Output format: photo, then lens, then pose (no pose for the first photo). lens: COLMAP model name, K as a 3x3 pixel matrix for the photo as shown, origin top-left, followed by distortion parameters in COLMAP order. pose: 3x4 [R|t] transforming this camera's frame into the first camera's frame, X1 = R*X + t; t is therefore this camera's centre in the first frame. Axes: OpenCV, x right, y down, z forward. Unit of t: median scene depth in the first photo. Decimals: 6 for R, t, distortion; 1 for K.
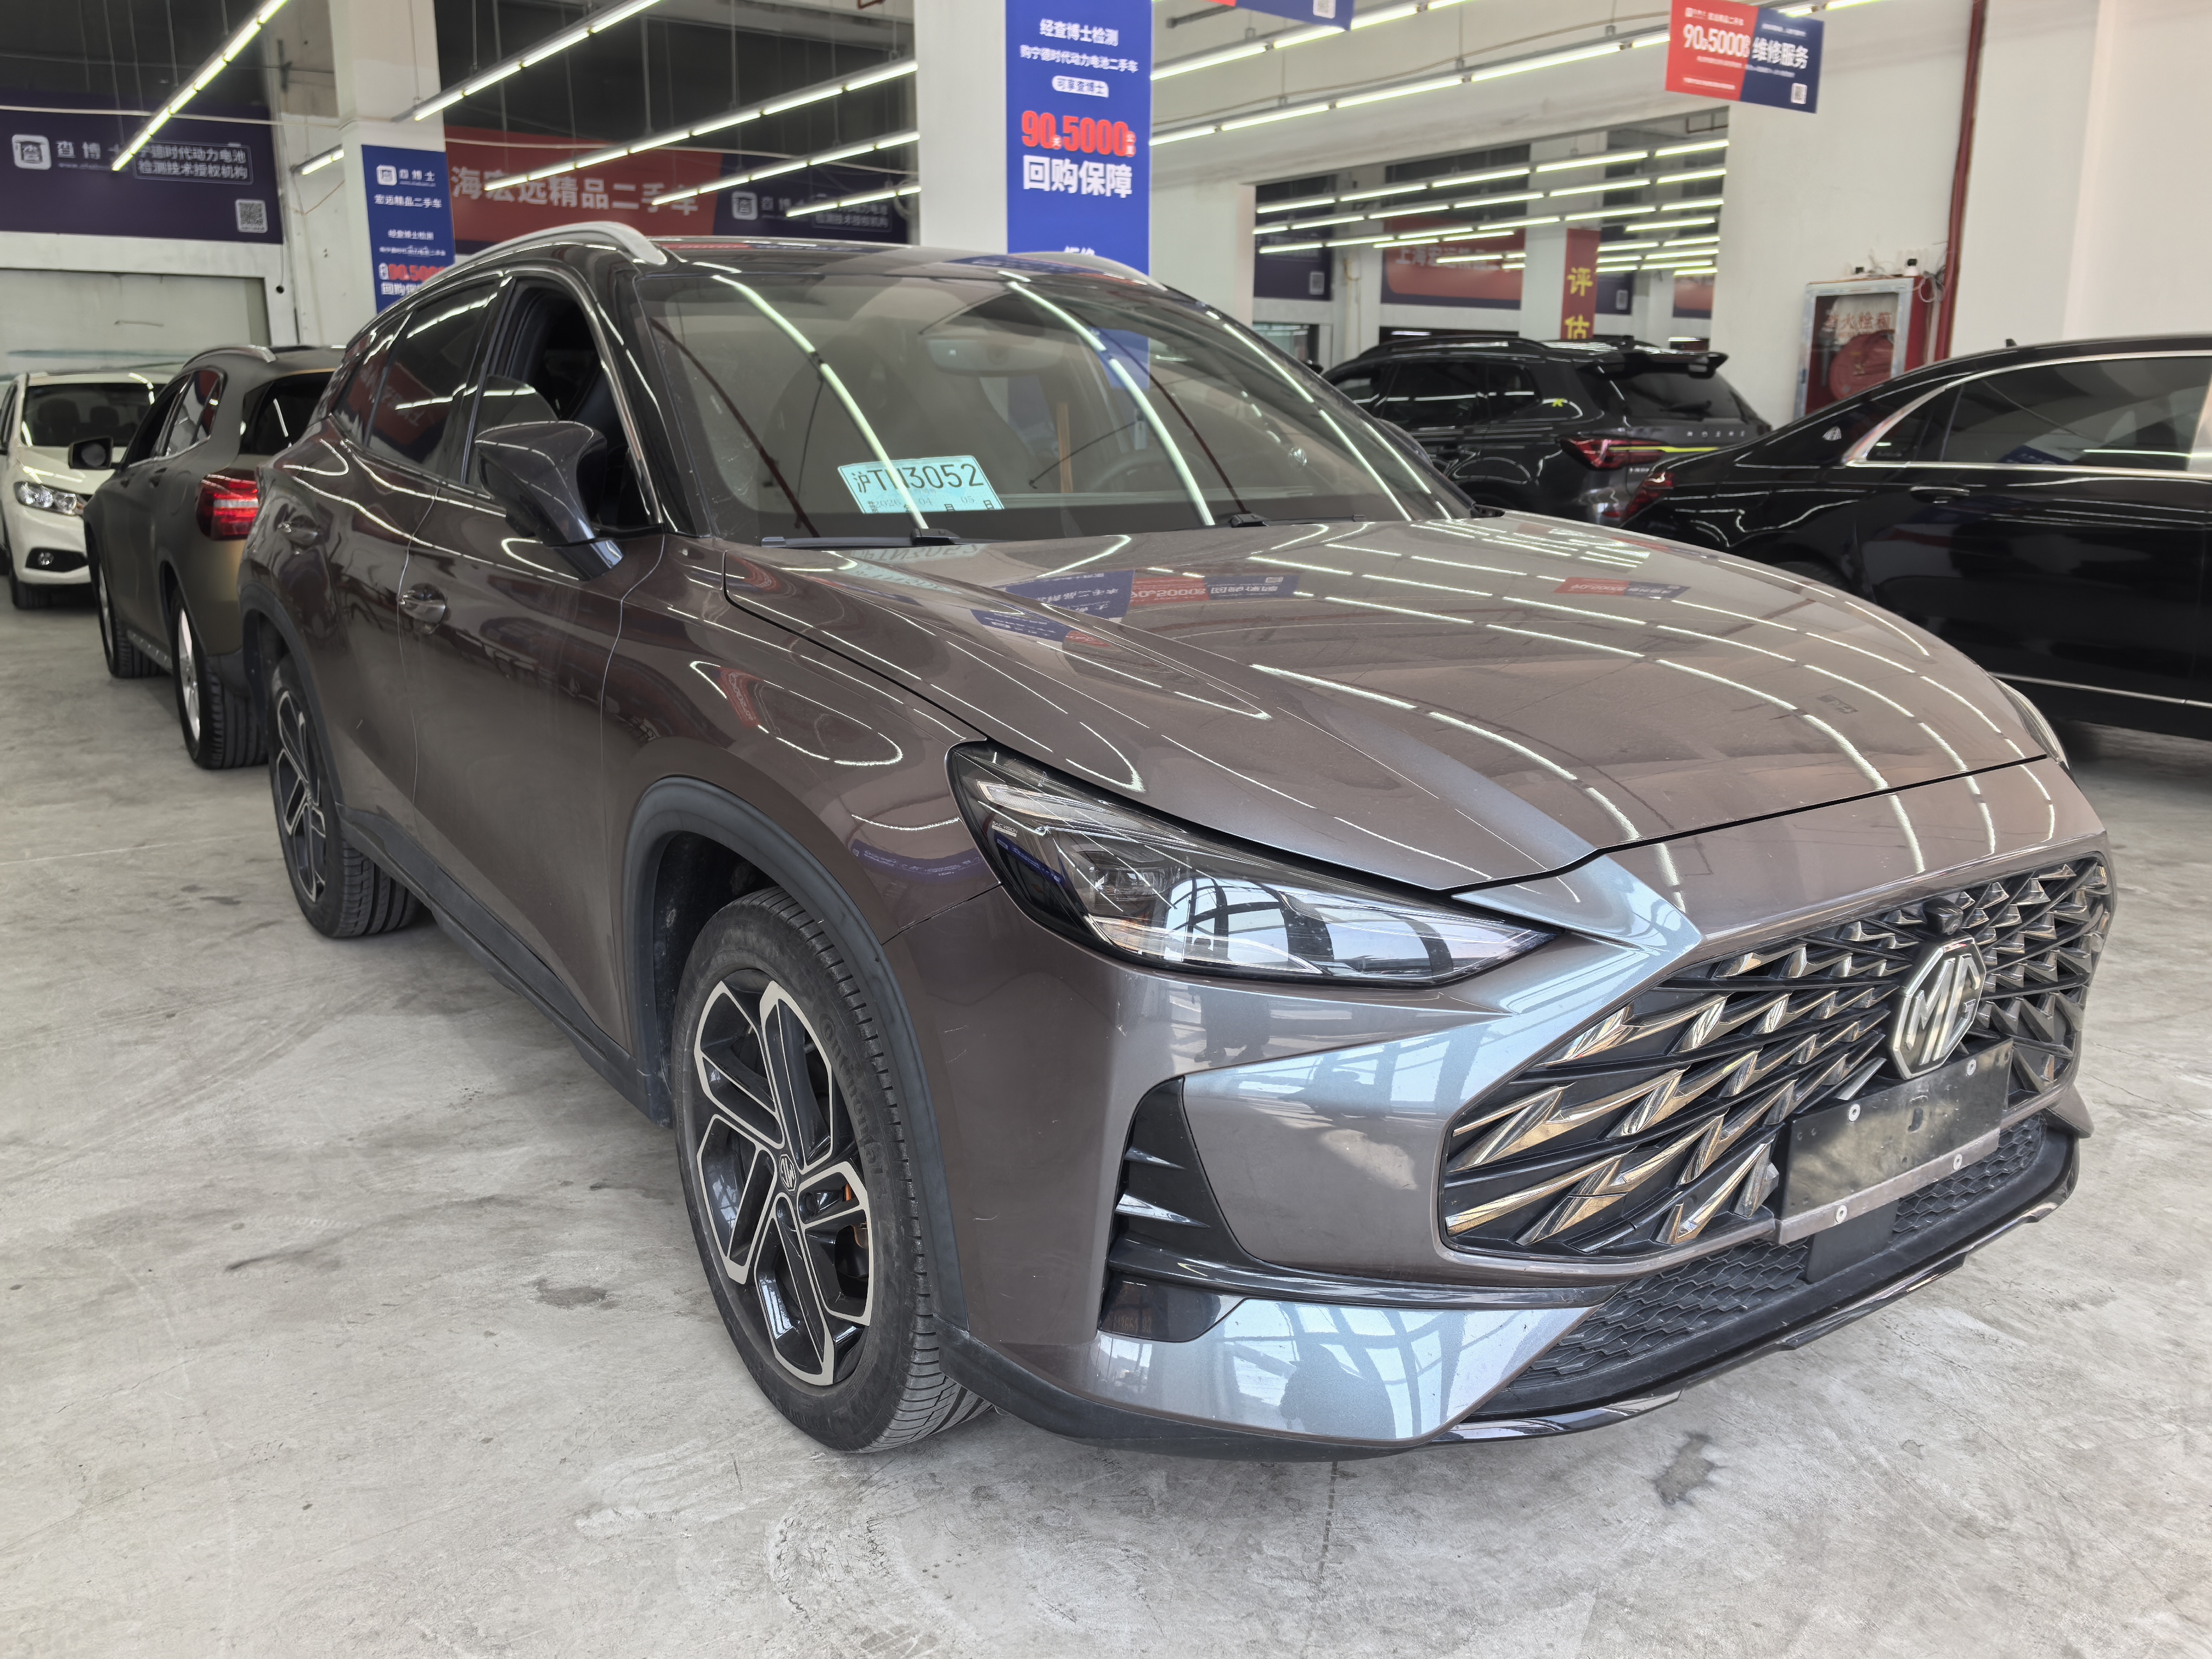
lens RADIAL K [[1716.0, 0, 1090.2], [0, 1716.0, 824.8], [0, 0, 1]] dist [0.082508, -0.106883]
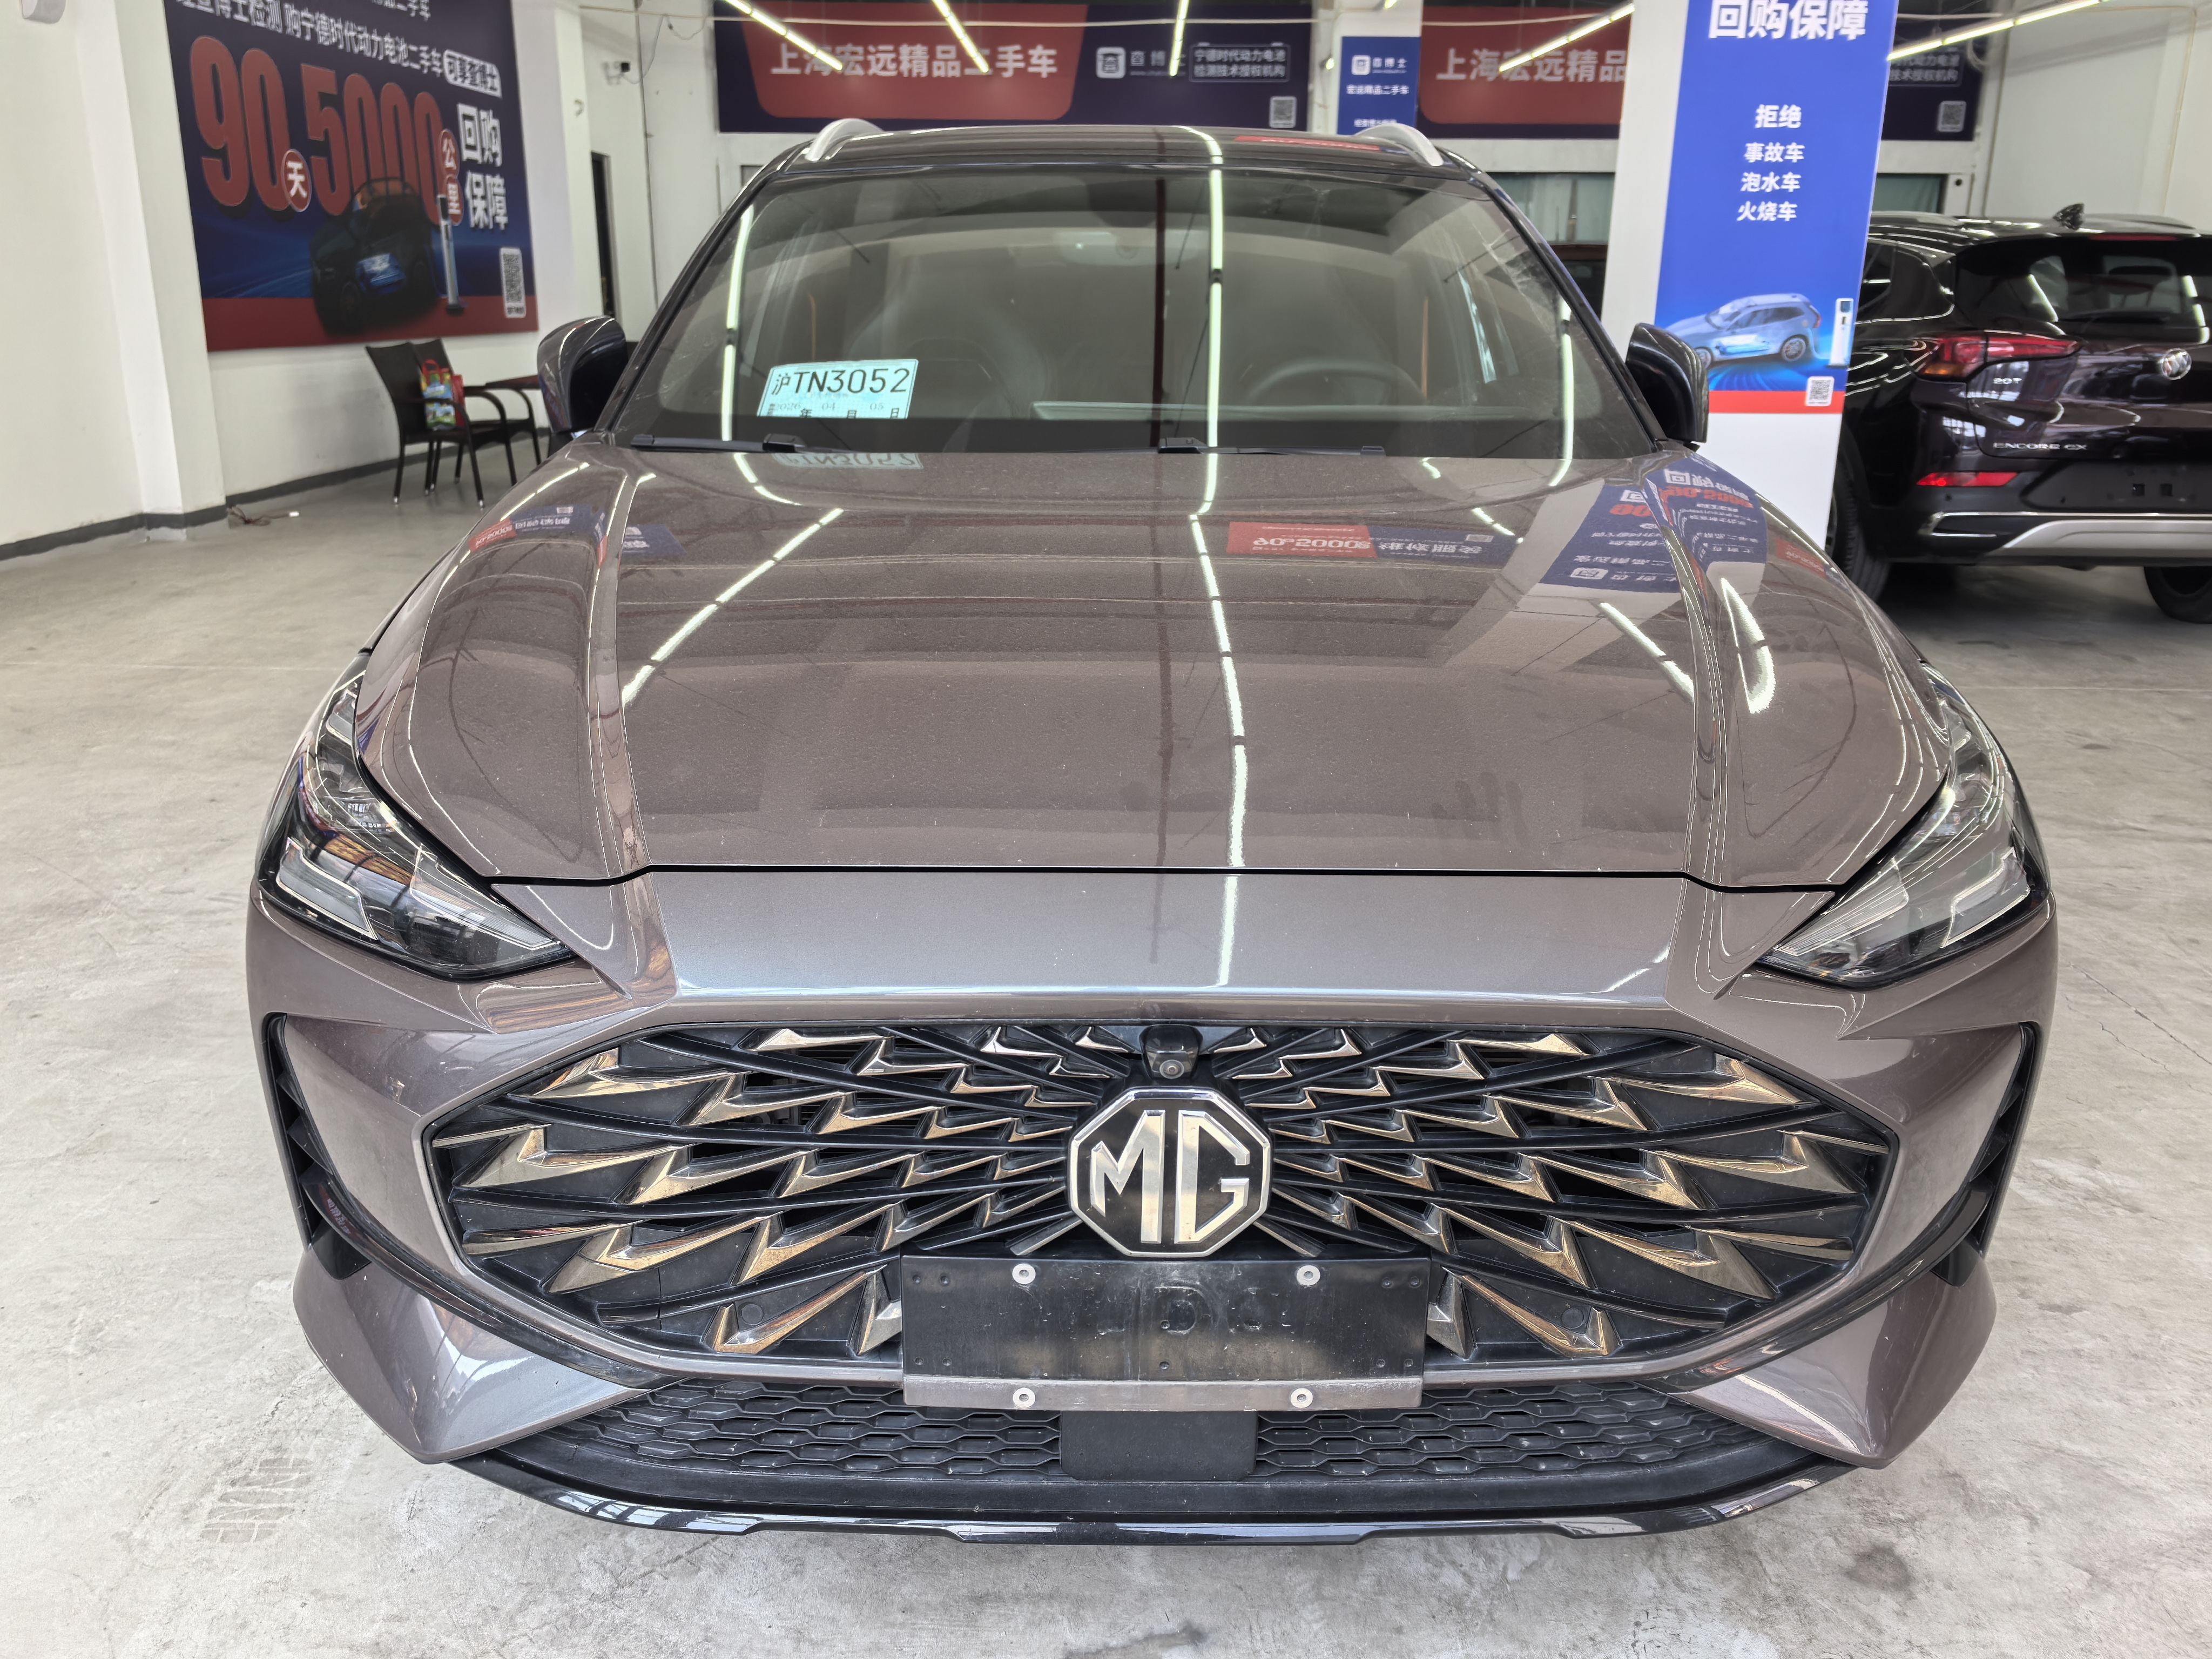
lens RADIAL K [[1716.0, 0, 1090.2], [0, 1716.0, 824.8], [0, 0, 1]] dist [0.082508, -0.106883]
pose [[0.822838, 0.173581, -0.541117, 0.100397], [-0.139606, 0.984772, 0.103609, -0.013213], [0.550861, -0.009710, 0.834540, 0.046234]]
